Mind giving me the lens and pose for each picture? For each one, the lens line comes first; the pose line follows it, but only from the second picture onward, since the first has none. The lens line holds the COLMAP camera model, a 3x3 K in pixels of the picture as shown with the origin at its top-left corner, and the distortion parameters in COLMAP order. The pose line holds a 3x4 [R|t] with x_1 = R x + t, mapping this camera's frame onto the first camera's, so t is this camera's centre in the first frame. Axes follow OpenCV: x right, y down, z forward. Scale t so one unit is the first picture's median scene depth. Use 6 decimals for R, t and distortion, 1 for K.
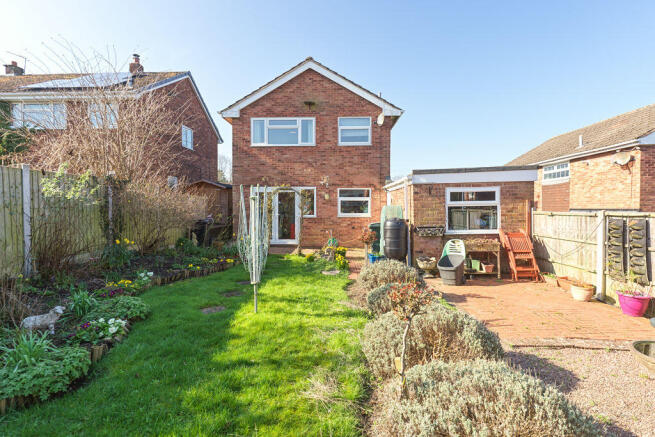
lens RADIAL K [[318.3, 0, 325.9], [0, 318.3, 216.4], [0, 0, 1]] dist [0.010646, -0.000907]
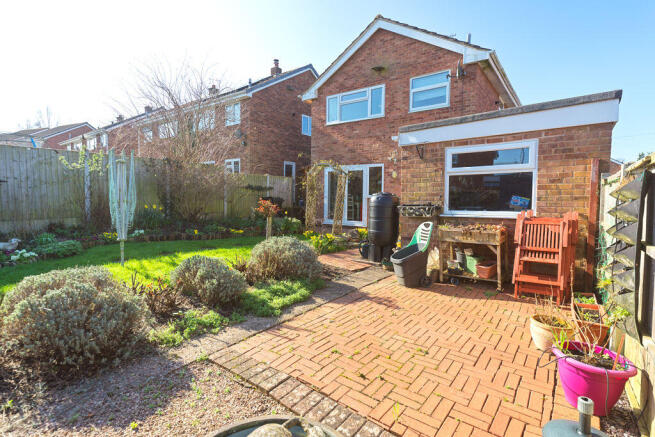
lens RADIAL K [[318.3, 0, 328.1], [0, 318.3, 215.3], [0, 0, 1]] dist [0.010646, -0.000907]
pose [[0.821968, 0.048131, -0.567496, 0.355151], [-0.032855, 0.998771, 0.037122, 0.023127], [0.568585, -0.011868, 0.822539, 0.185869]]
